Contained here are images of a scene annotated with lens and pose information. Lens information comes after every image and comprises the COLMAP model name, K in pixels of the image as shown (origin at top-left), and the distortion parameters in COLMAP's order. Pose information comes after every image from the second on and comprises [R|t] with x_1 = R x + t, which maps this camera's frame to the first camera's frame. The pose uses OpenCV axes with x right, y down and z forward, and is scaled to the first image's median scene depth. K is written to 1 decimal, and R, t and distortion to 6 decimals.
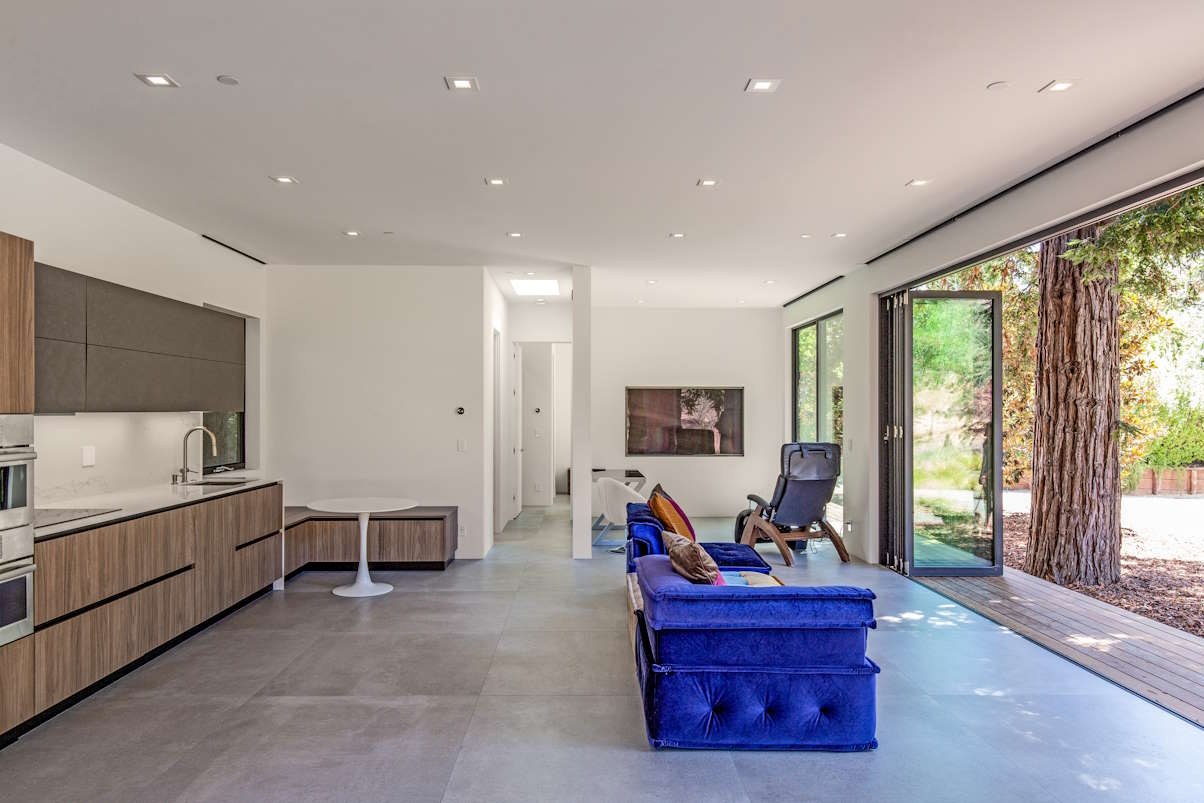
lens RADIAL K [[794.3, 0, 604.0], [0, 794.3, 409.1], [0, 0, 1]] dist [0.002914, 0.000768]
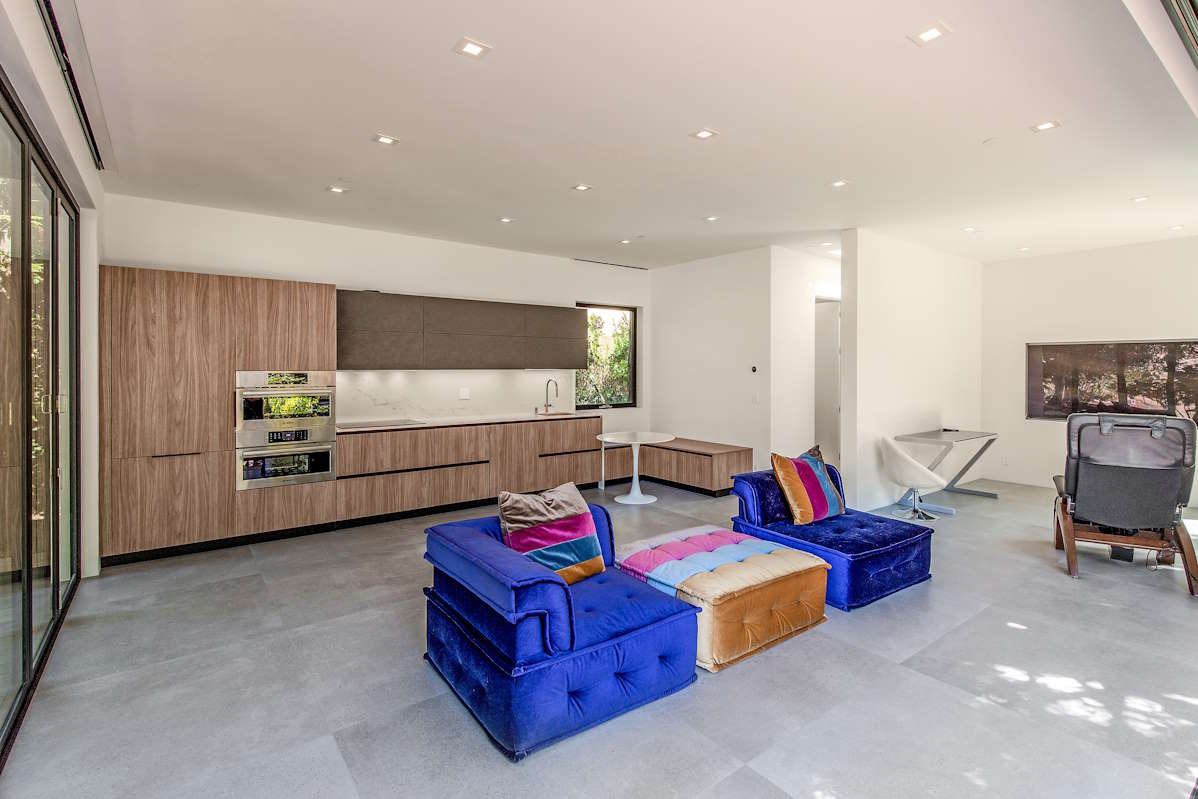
lens RADIAL K [[575.4, 0, 611.3], [0, 575.4, 369.6], [0, 0, 1]] dist [-0.003783, -0.000752]
pose [[0.607071, 0.003922, -0.794638, 0.603814], [0.000061, 0.999988, 0.004982, -0.002570], [0.794648, -0.003073, 0.607063, 0.474349]]
